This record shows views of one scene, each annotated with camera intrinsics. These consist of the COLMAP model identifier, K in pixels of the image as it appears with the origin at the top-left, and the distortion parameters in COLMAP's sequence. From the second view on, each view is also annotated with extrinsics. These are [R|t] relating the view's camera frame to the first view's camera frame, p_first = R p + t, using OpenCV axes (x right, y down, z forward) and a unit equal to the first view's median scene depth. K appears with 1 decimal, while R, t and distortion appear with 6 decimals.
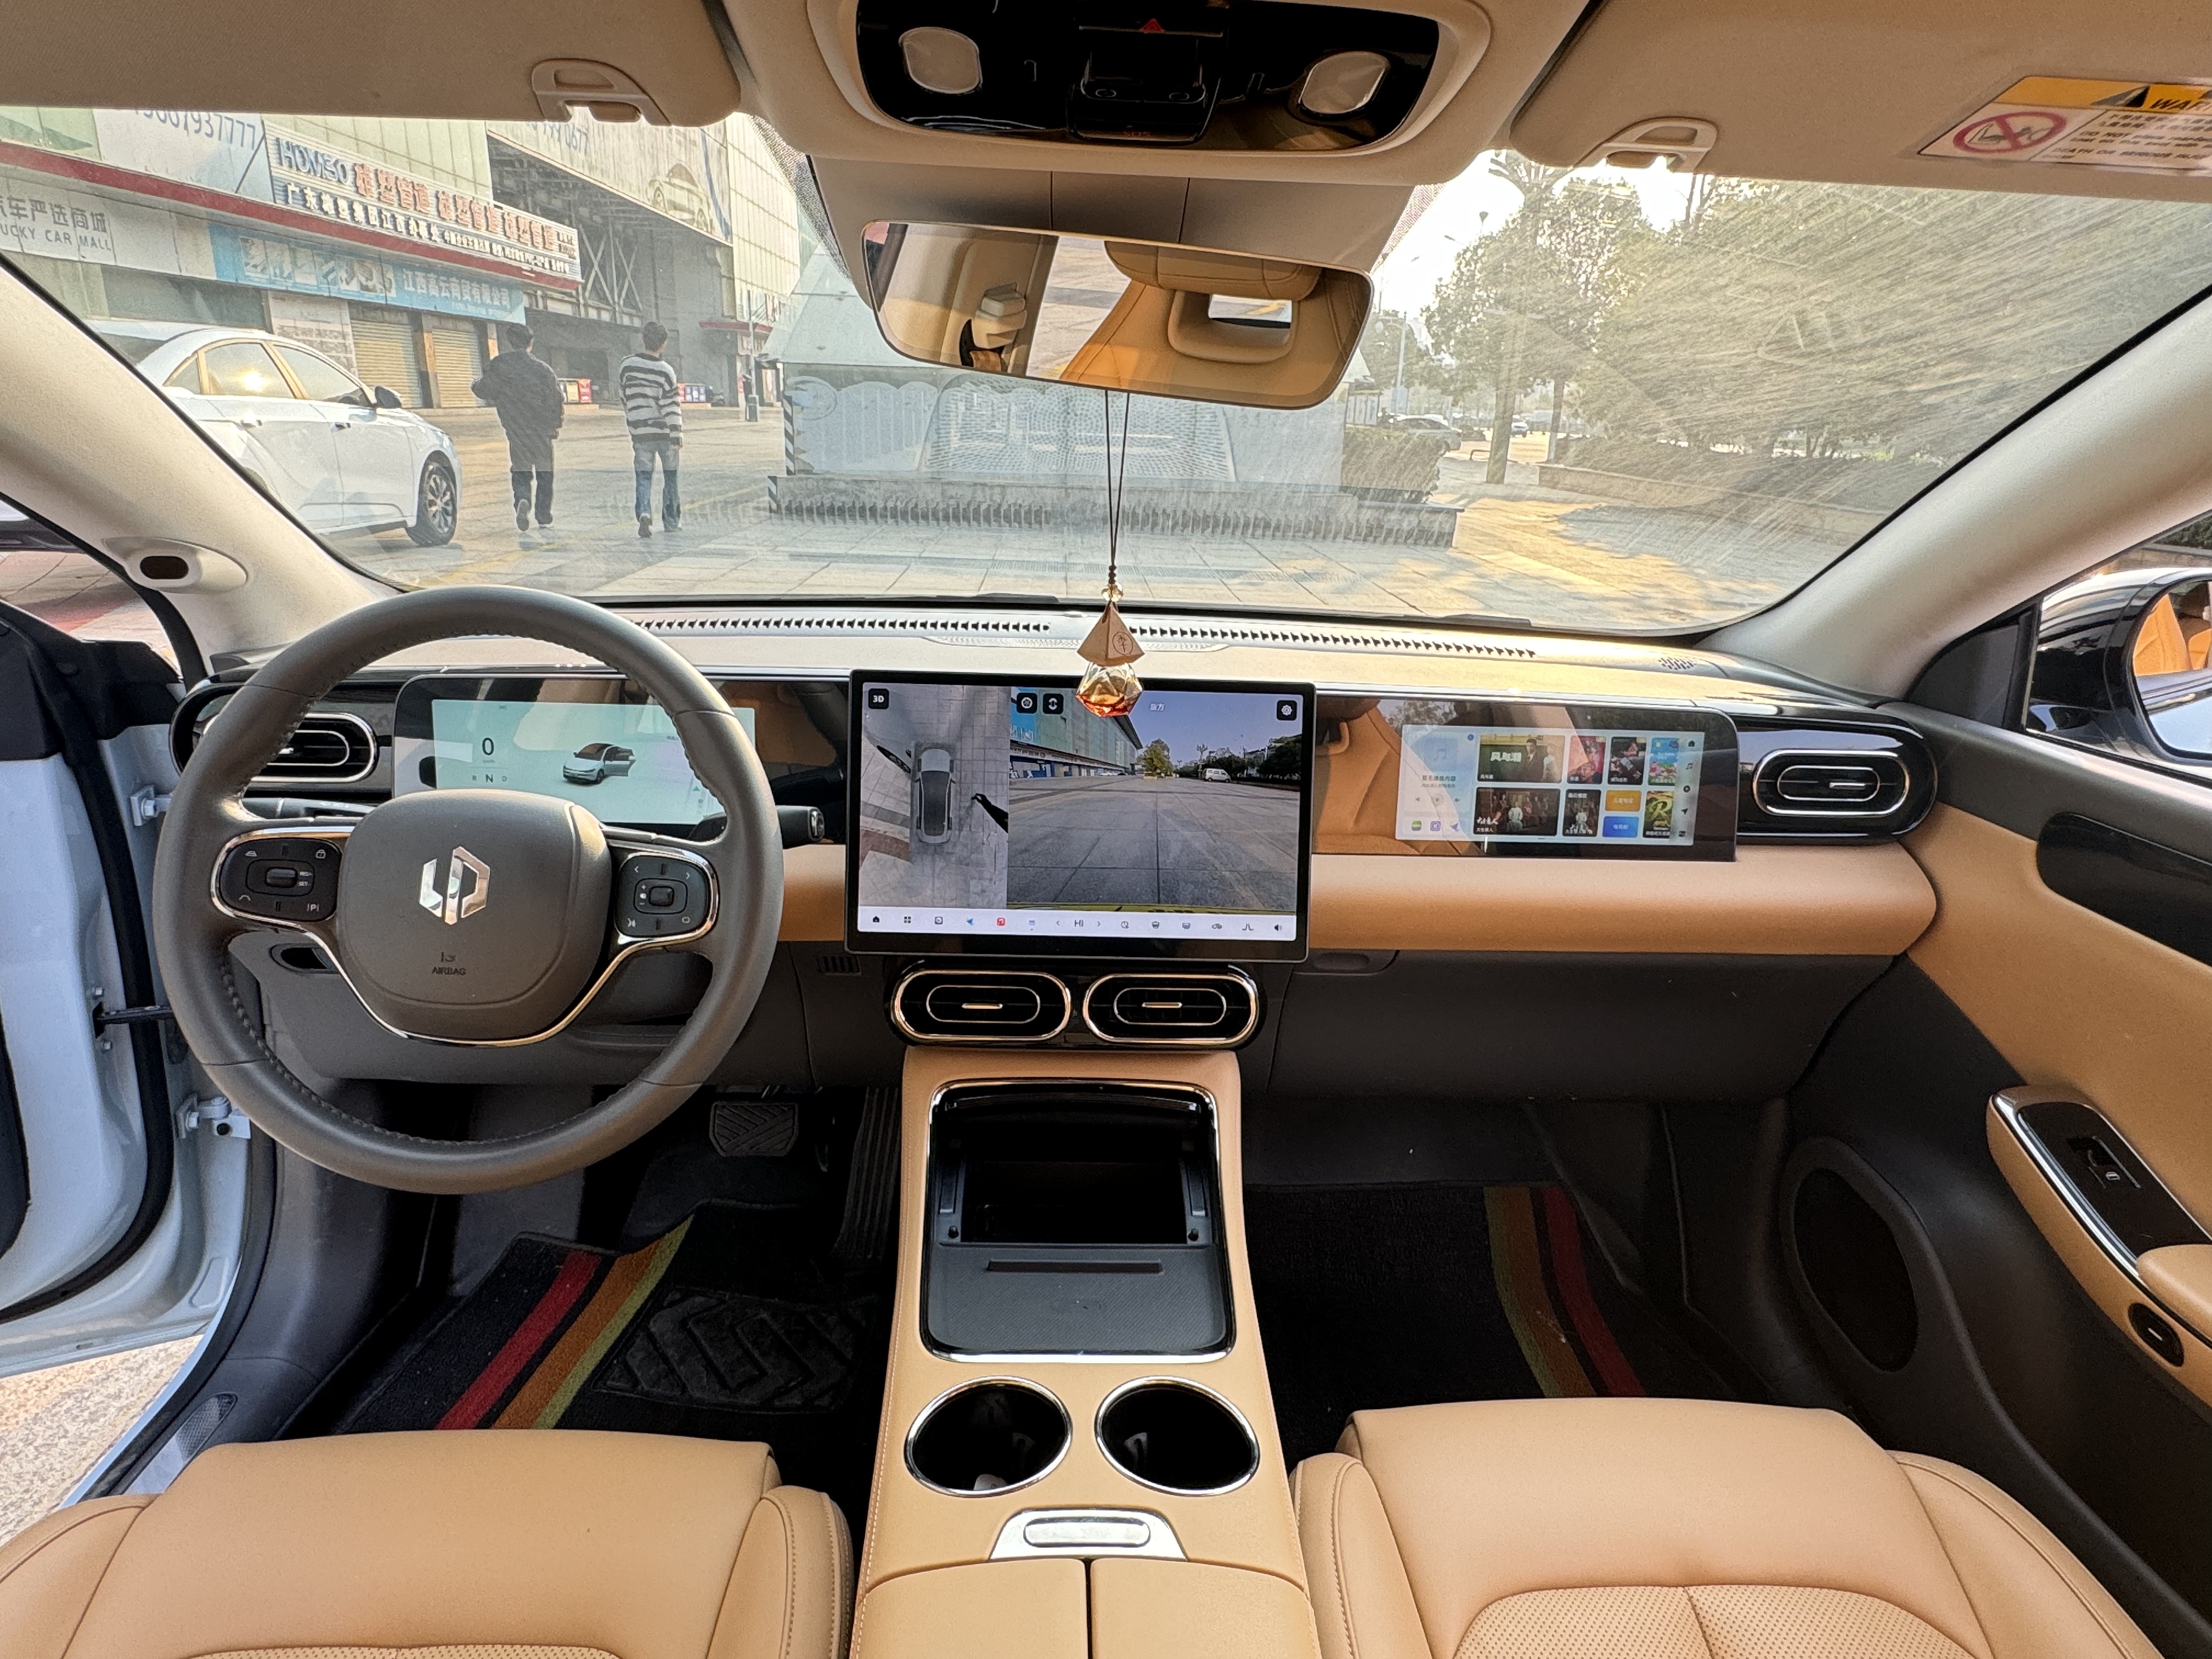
lens RADIAL K [[1238.5, 0, 1095.4], [0, 1238.5, 828.1], [0, 0, 1]] dist [-0.005838, -0.003132]
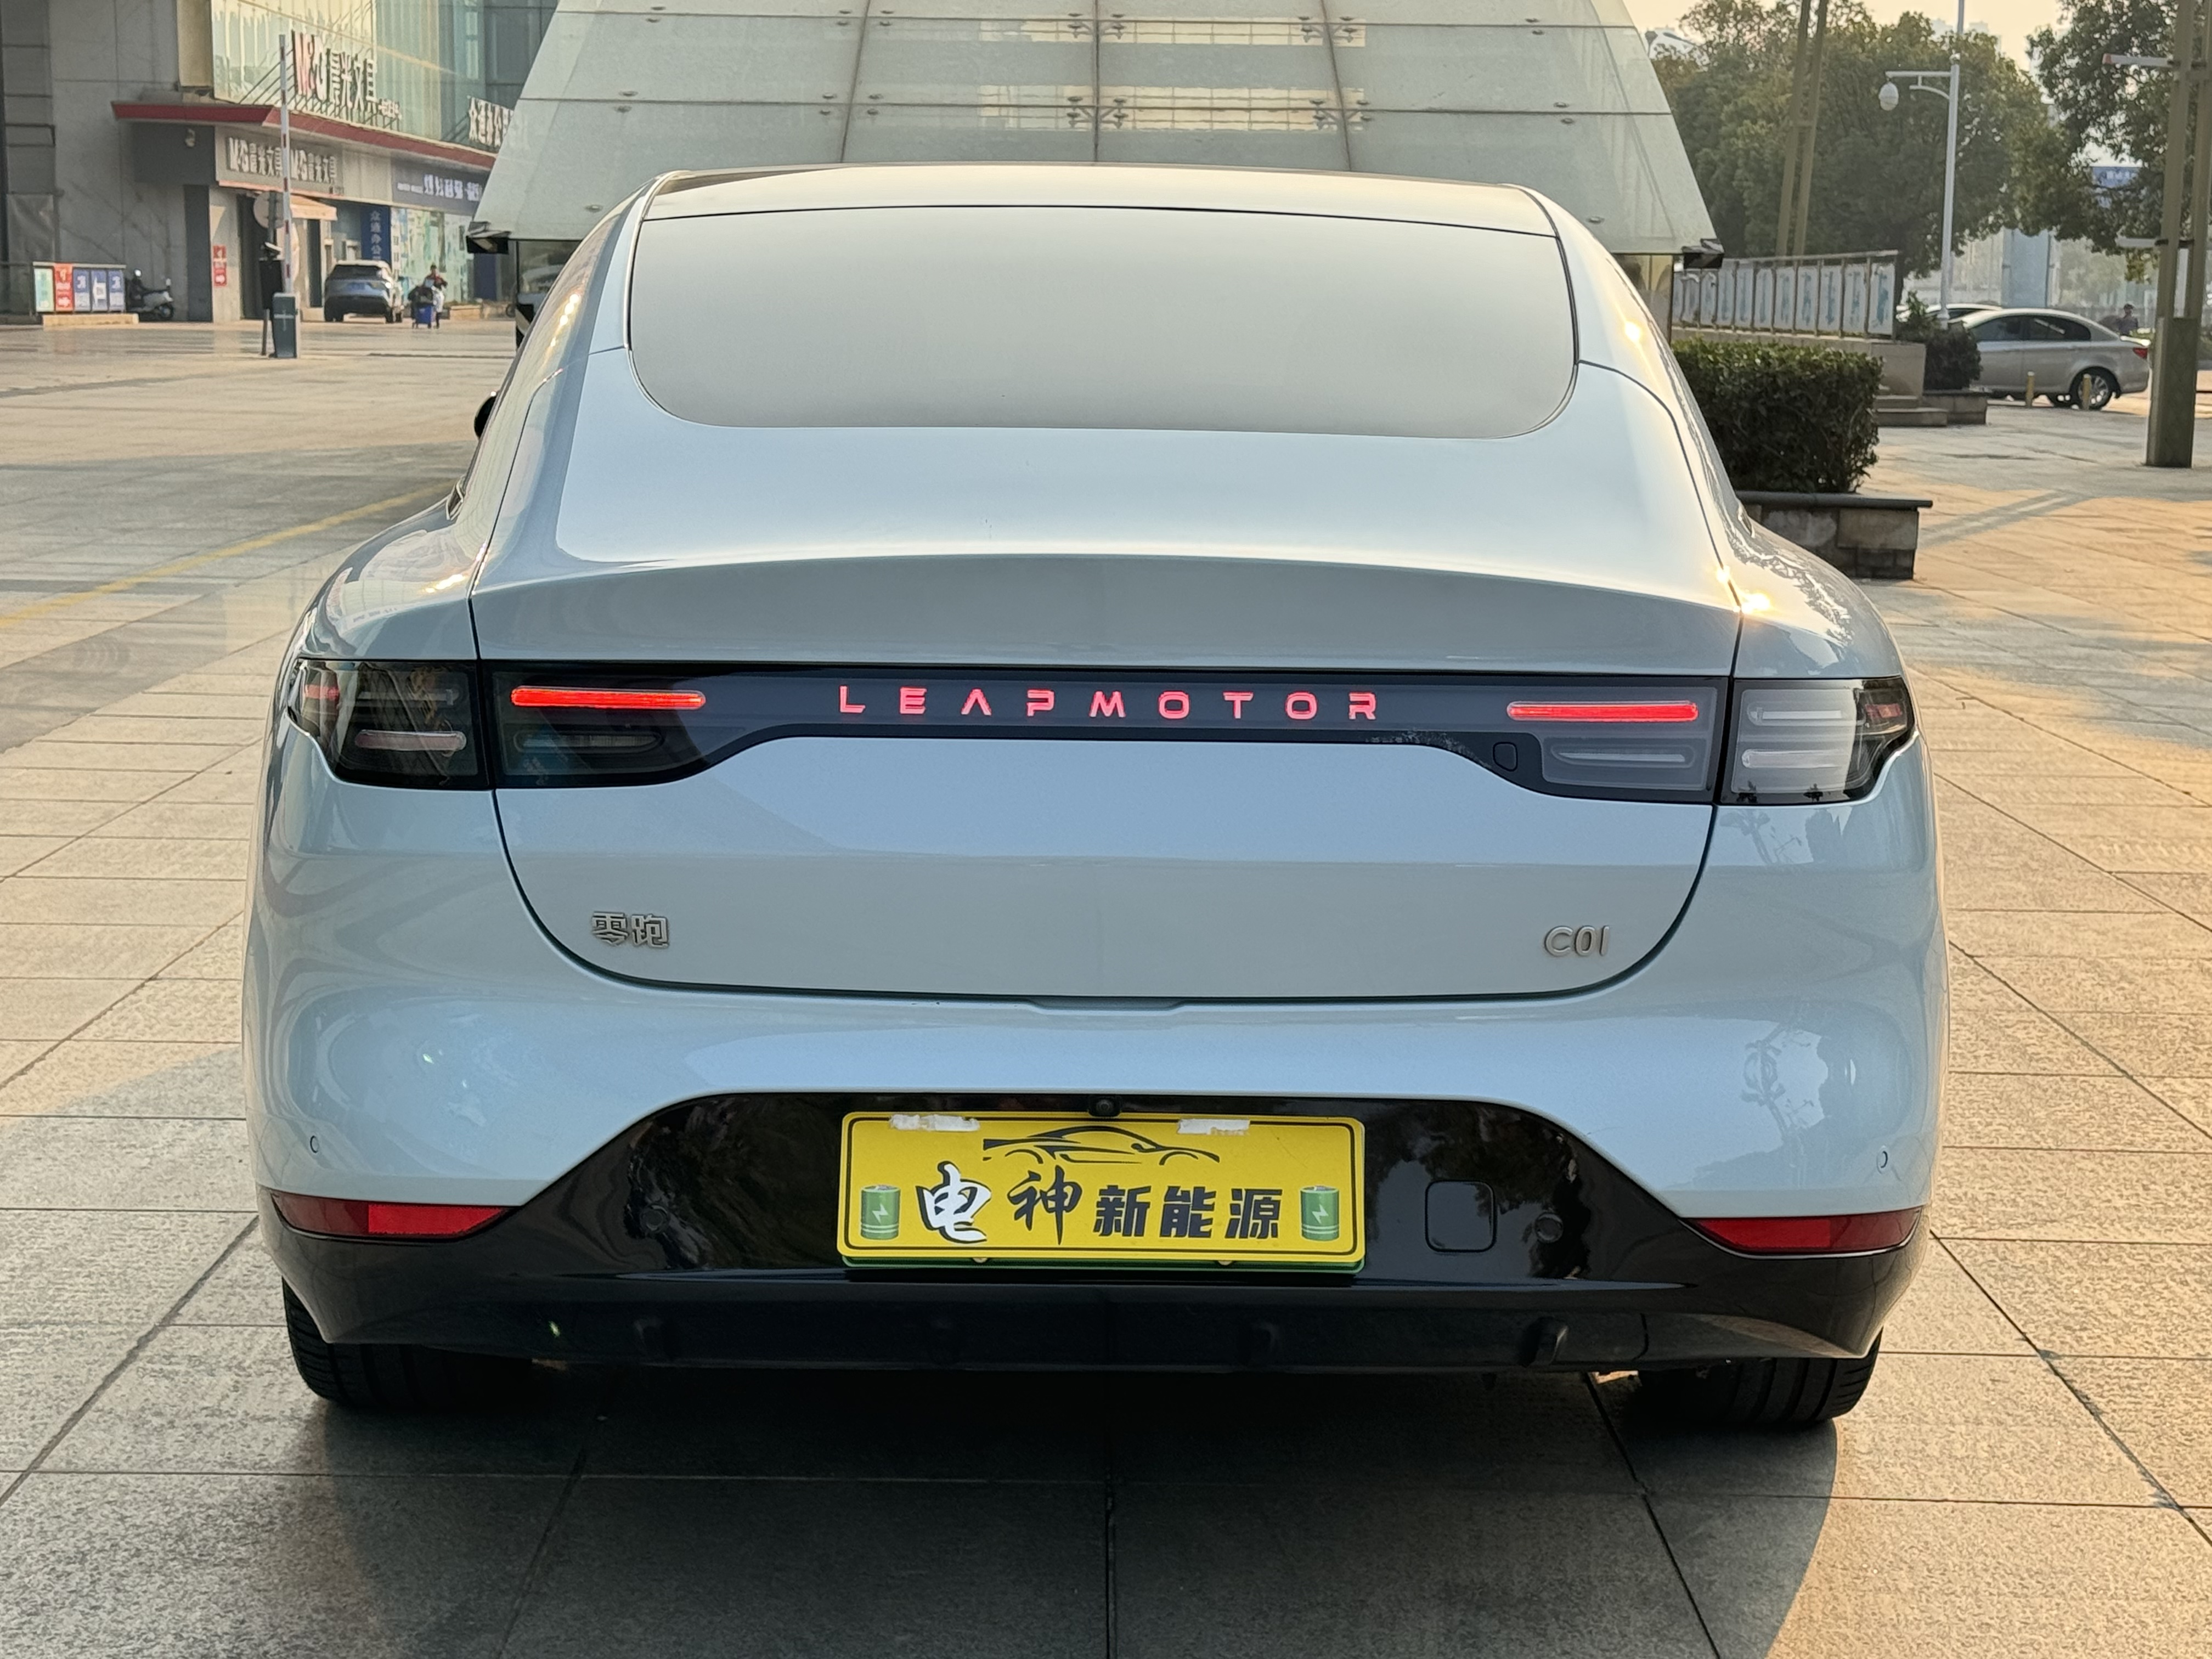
lens RADIAL K [[3773.7, 0, 1108.2], [0, 3773.7, 828.4], [0, 0, 1]] dist [0.154168, 0.000000]
pose [[0.999504, -0.018245, -0.025675, 0.008106], [0.013047, 0.981749, -0.189732, 0.056564], [0.028668, 0.189303, 0.981500, -0.170275]]
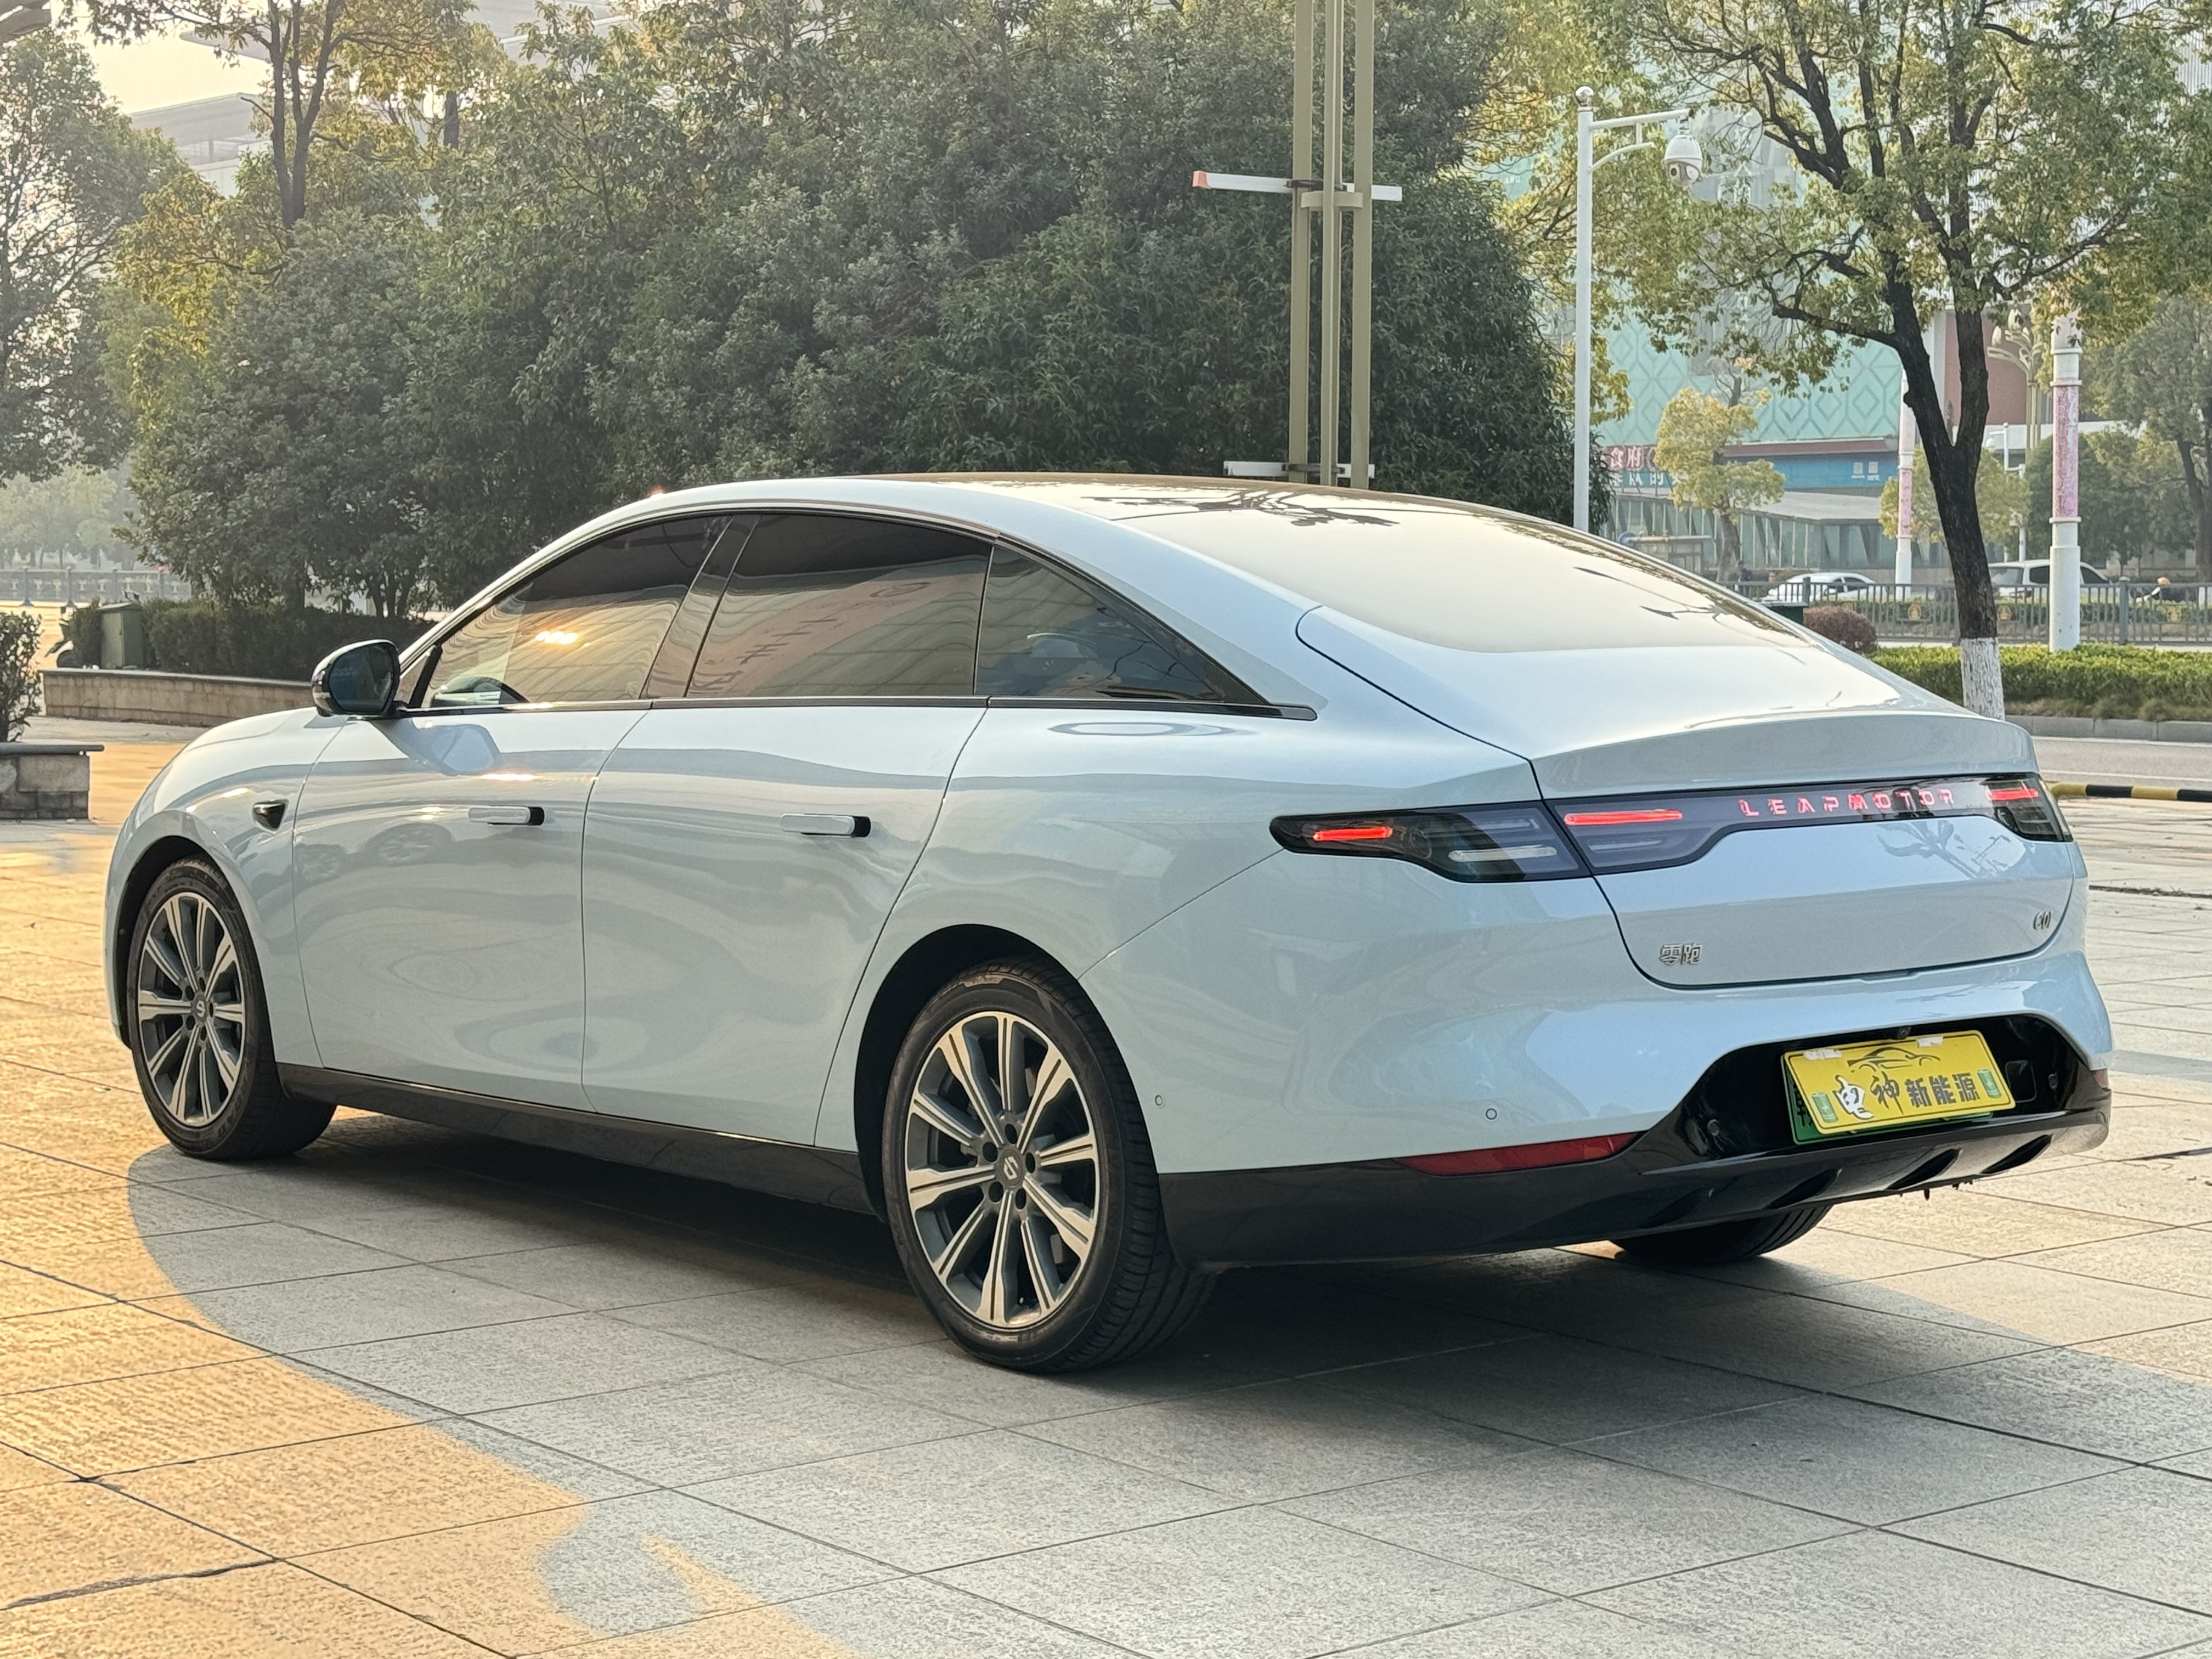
lens RADIAL K [[3773.7, 0, 1111.2], [0, 3773.7, 829.0], [0, 0, 1]] dist [0.154168, 0.000000]
pose [[0.792185, -0.078434, 0.605219, -0.136580], [0.225164, 0.959304, -0.170400, 0.057263], [-0.567224, 0.271262, 0.777608, -0.188143]]
